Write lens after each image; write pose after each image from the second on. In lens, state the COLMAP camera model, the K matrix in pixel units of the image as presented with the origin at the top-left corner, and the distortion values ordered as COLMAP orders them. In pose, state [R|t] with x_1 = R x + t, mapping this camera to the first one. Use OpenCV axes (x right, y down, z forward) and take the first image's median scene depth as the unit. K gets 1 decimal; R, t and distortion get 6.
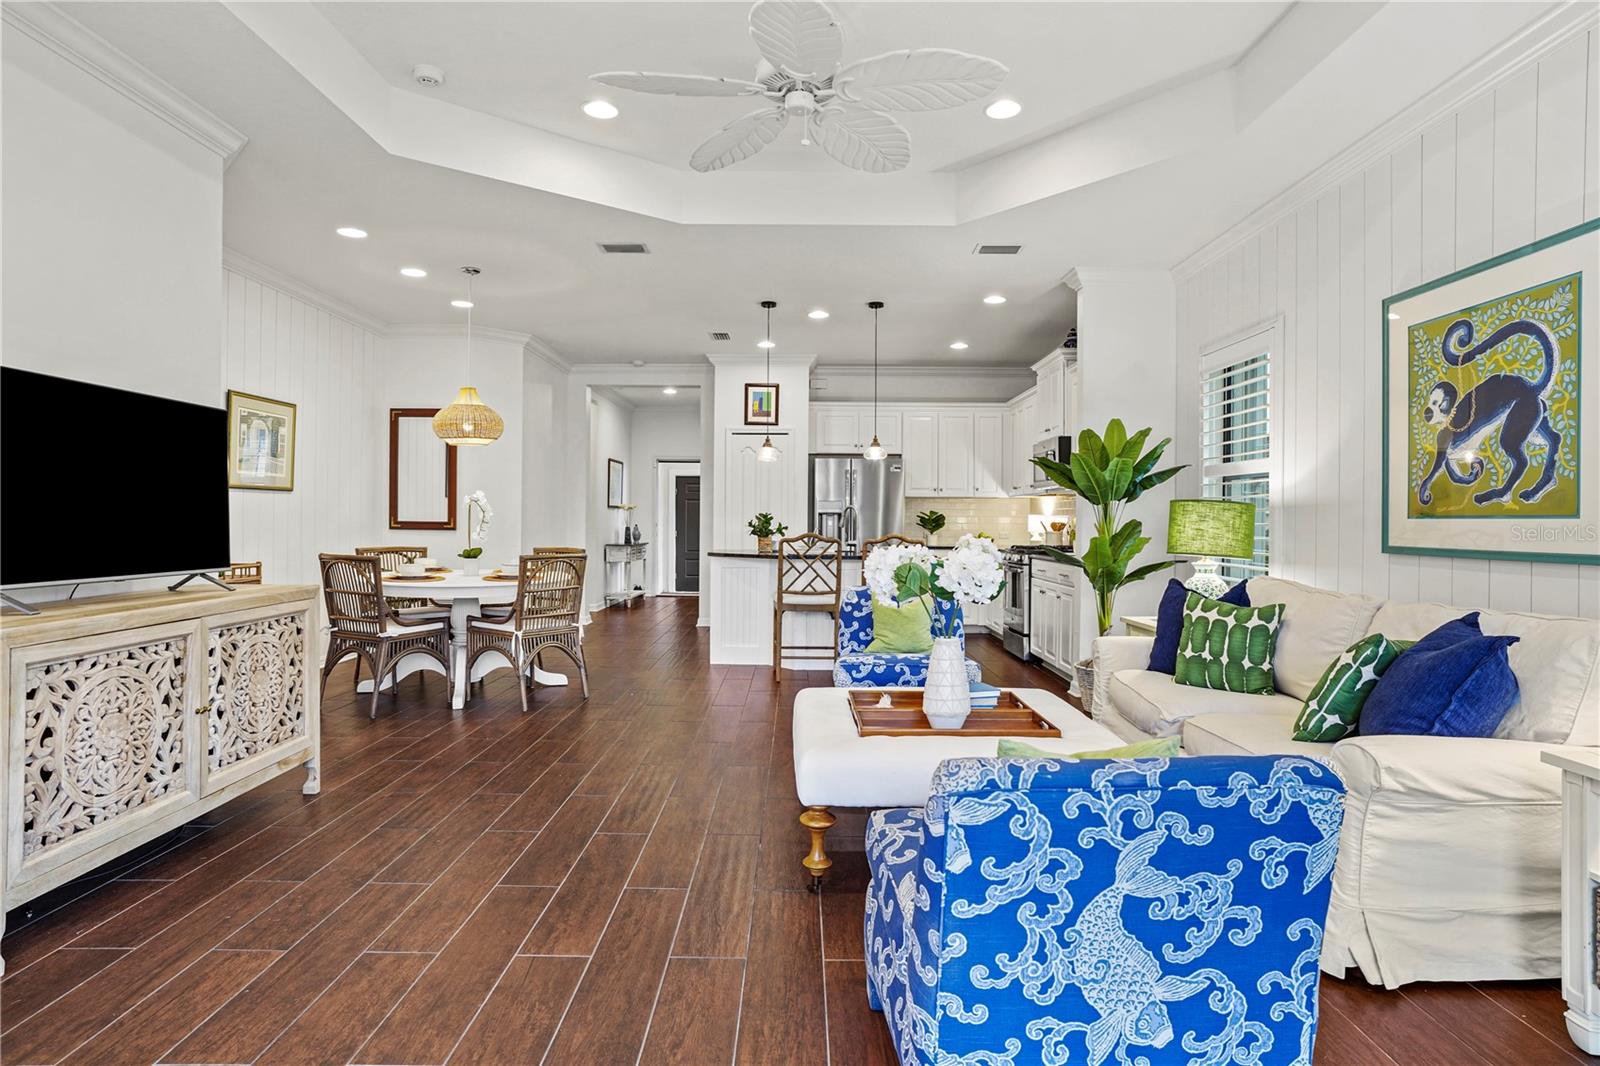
lens RADIAL K [[881.2, 0, 796.2], [0, 881.2, 520.9], [0, 0, 1]] dist [-0.052305, 0.036846]
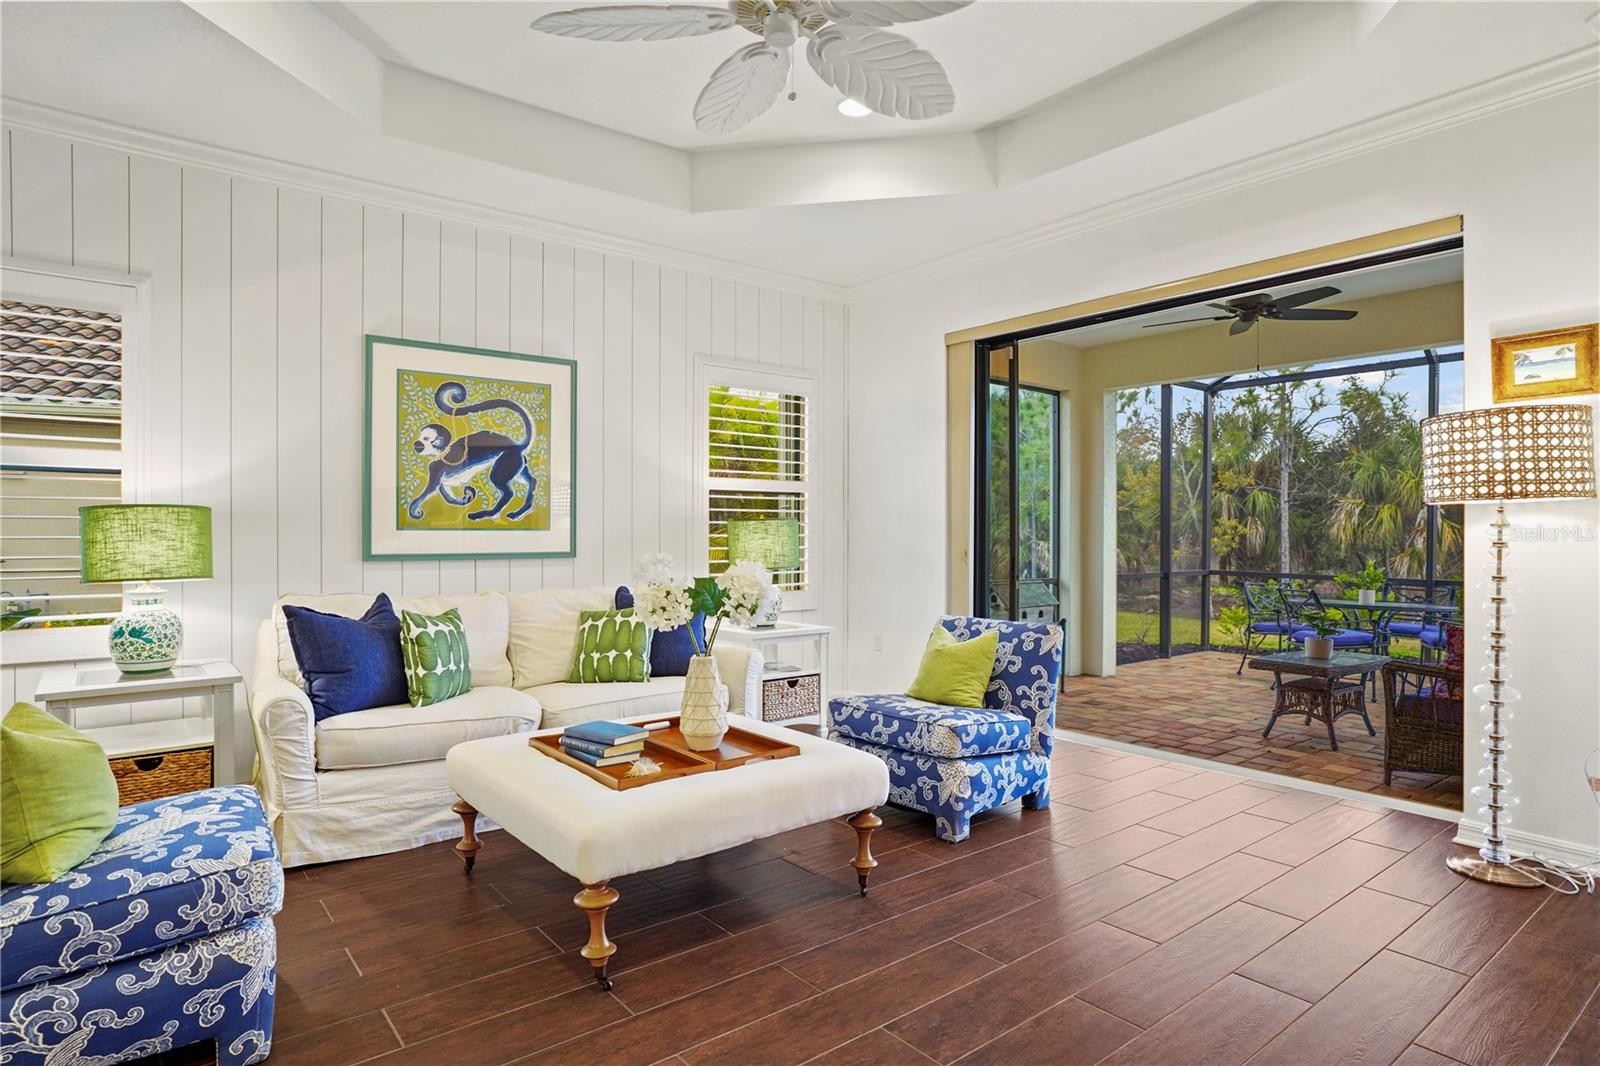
lens RADIAL K [[881.2, 0, 797.8], [0, 881.2, 533.3], [0, 0, 1]] dist [-0.052305, 0.036846]
pose [[-0.626372, -0.009434, 0.779467, -0.581011], [-0.004819, 0.999955, 0.008230, -0.011324], [-0.779510, 0.001399, -0.626389, 1.345340]]
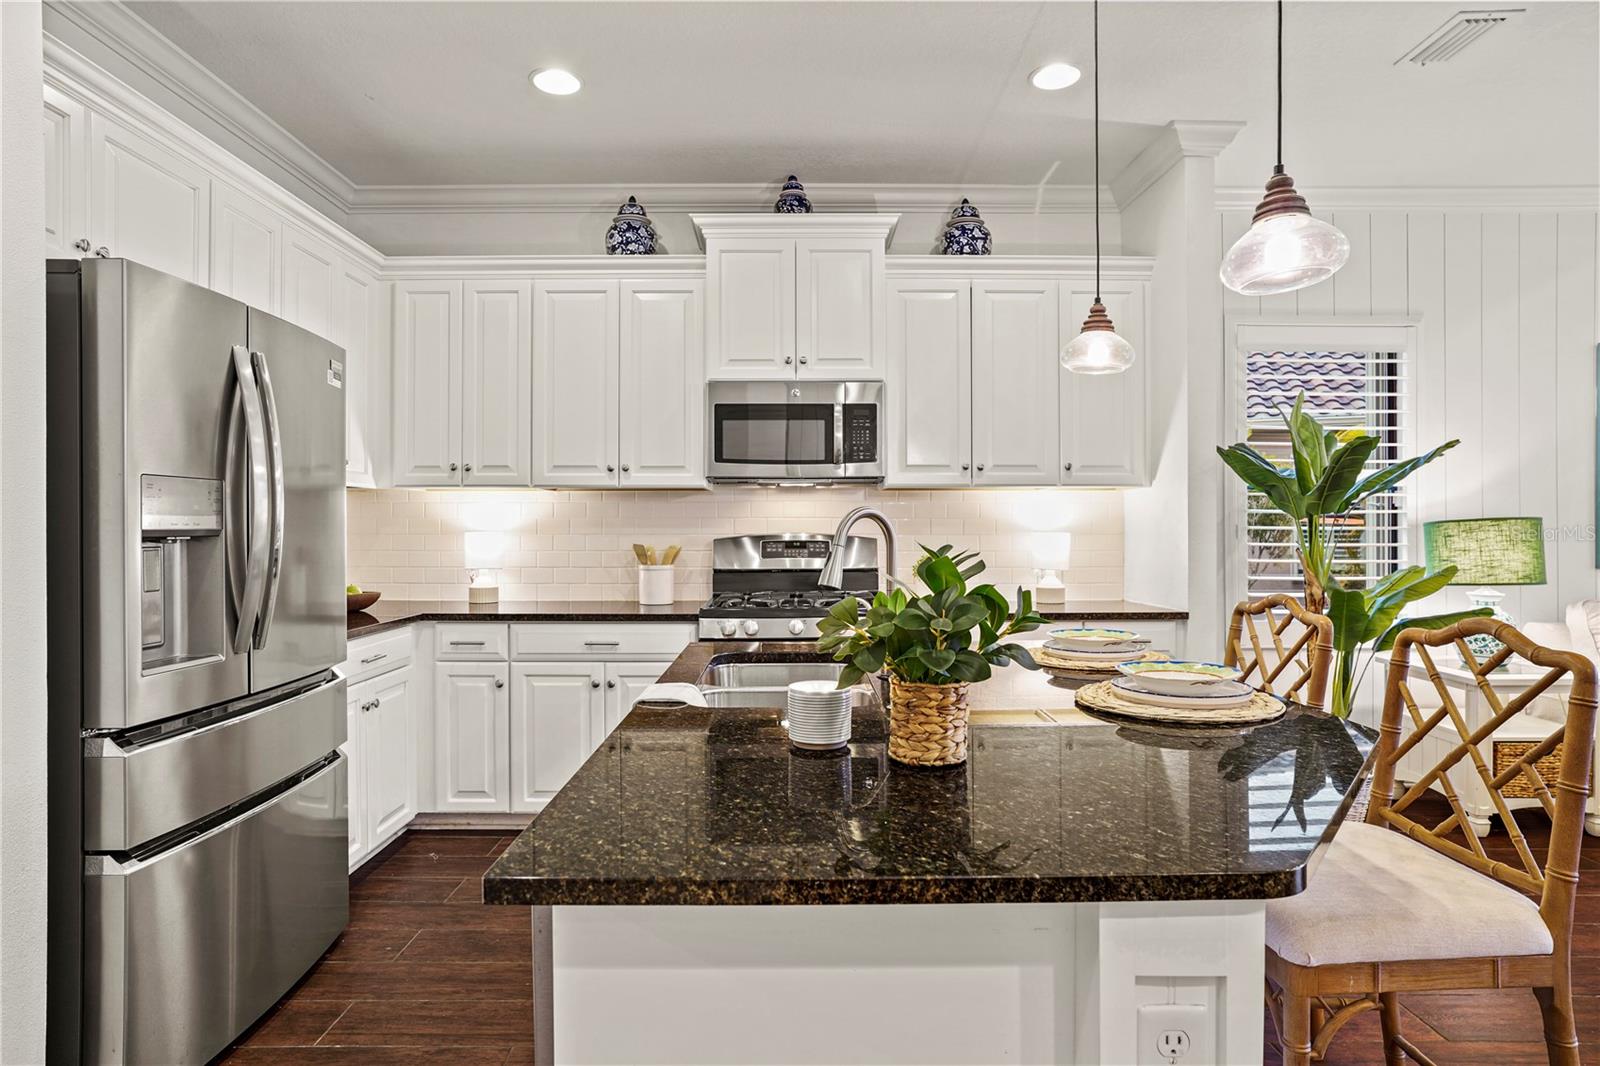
lens RADIAL K [[881.2, 0, 798.2], [0, 881.2, 527.4], [0, 0, 1]] dist [-0.052305, 0.036846]
pose [[-0.013814, -0.006758, 0.999882, -0.451910], [0.002640, 0.999973, 0.006795, -0.028483], [-0.999901, 0.002734, -0.013796, 2.176678]]
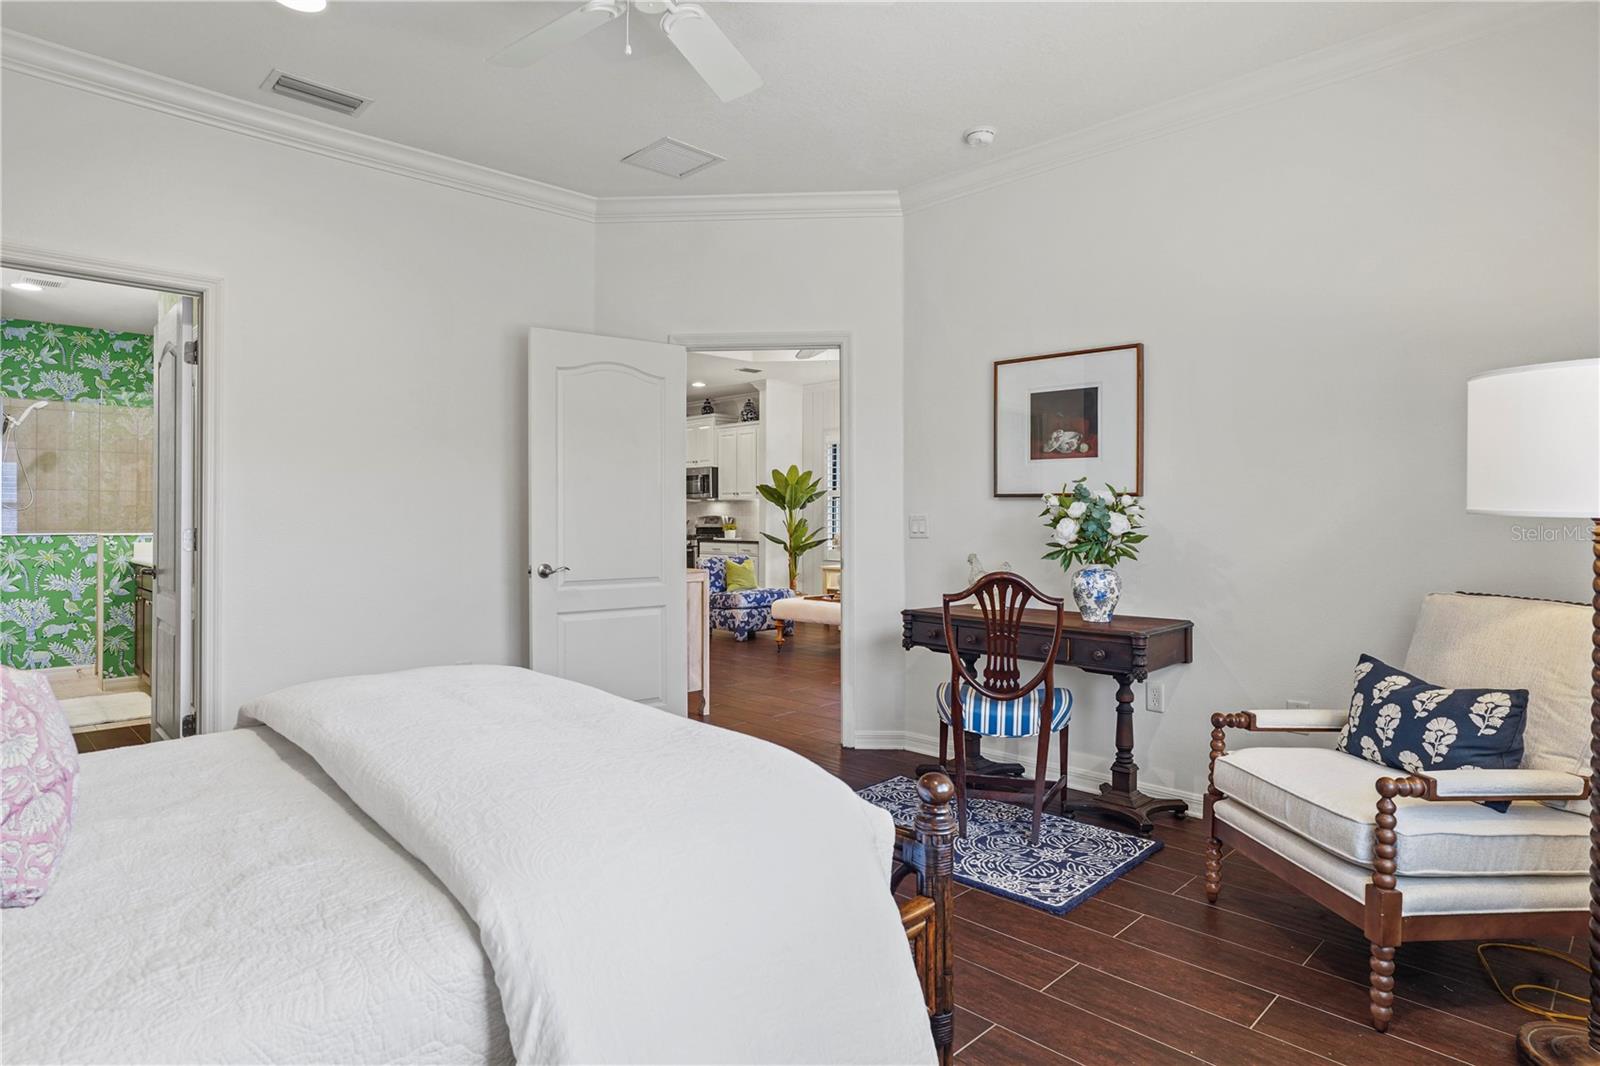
lens RADIAL K [[881.2, 0, 799.3], [0, 881.2, 520.1], [0, 0, 1]] dist [-0.052305, 0.036846]
pose [[0.705942, -0.008322, 0.708221, -1.535992], [0.004862, 0.999964, 0.006903, -0.016831], [-0.708253, -0.001429, 0.705957, -0.560682]]
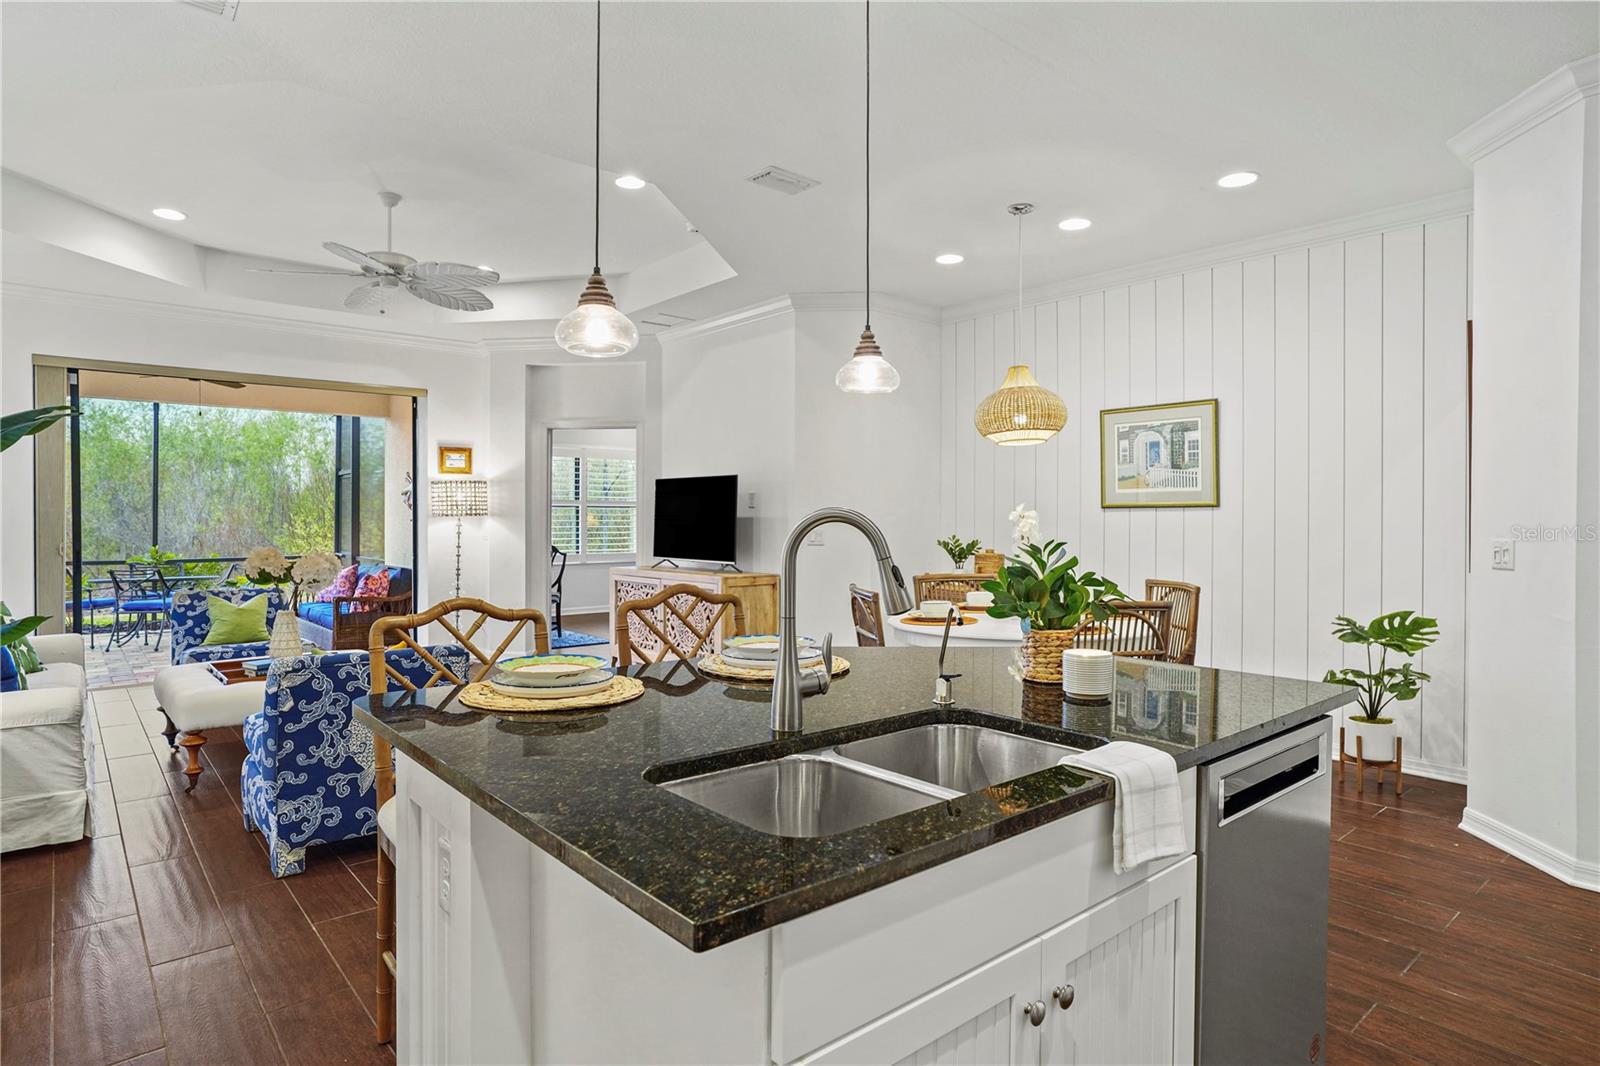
lens RADIAL K [[881.2, 0, 791.2], [0, 881.2, 523.6], [0, 0, 1]] dist [-0.052305, 0.036846]
pose [[-0.758951, -0.005126, -0.651128, 0.440823], [-0.008044, 0.999967, 0.001504, -0.030334], [0.651098, 0.006379, -0.758967, 2.447821]]
